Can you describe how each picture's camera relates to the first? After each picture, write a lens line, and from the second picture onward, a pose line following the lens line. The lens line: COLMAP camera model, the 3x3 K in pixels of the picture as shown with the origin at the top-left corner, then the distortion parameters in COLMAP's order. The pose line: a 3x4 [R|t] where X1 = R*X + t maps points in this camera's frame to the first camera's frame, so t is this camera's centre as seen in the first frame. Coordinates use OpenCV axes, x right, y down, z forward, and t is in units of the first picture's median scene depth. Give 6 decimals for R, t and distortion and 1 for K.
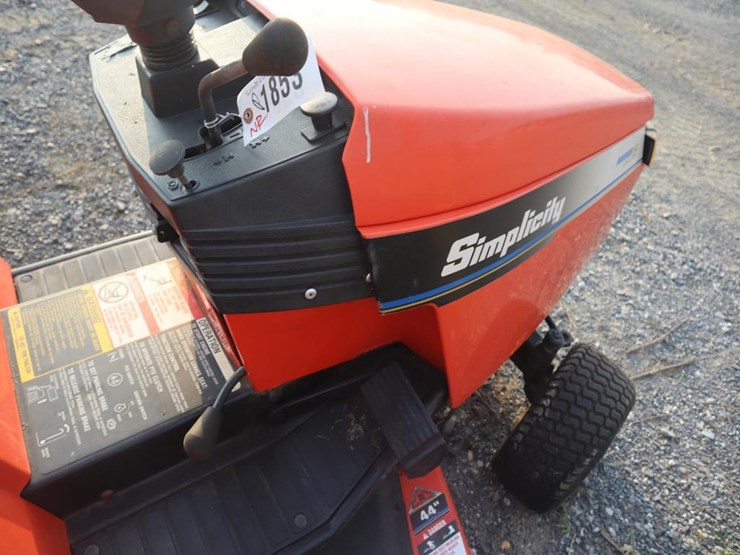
lens RADIAL K [[492.4, 0, 384.9], [0, 492.4, 240.7], [0, 0, 1]] dist [-0.122418, 0.065170]
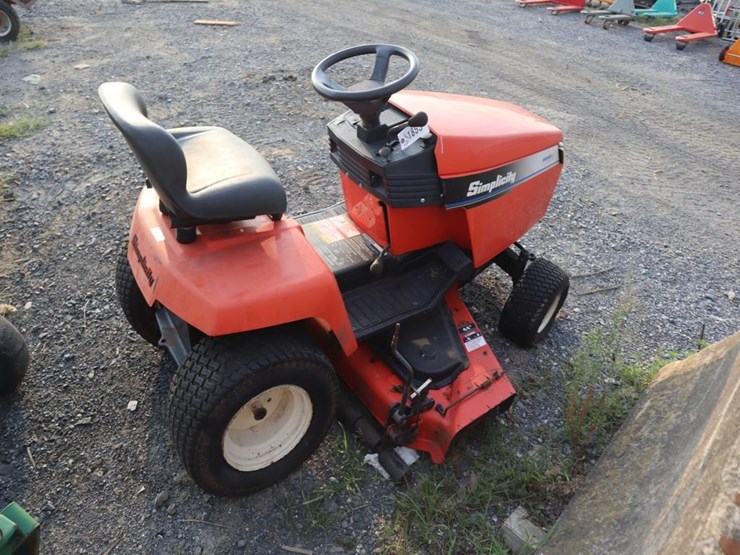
lens RADIAL K [[495.5, 0, 367.6], [0, 495.5, 276.8], [0, 0, 1]] dist [-0.090340, 0.007840]
pose [[0.996875, -0.042223, -0.066761, -0.185897], [0.038076, 0.997336, -0.062217, 0.452302], [0.069210, 0.059481, 0.995827, -1.192082]]
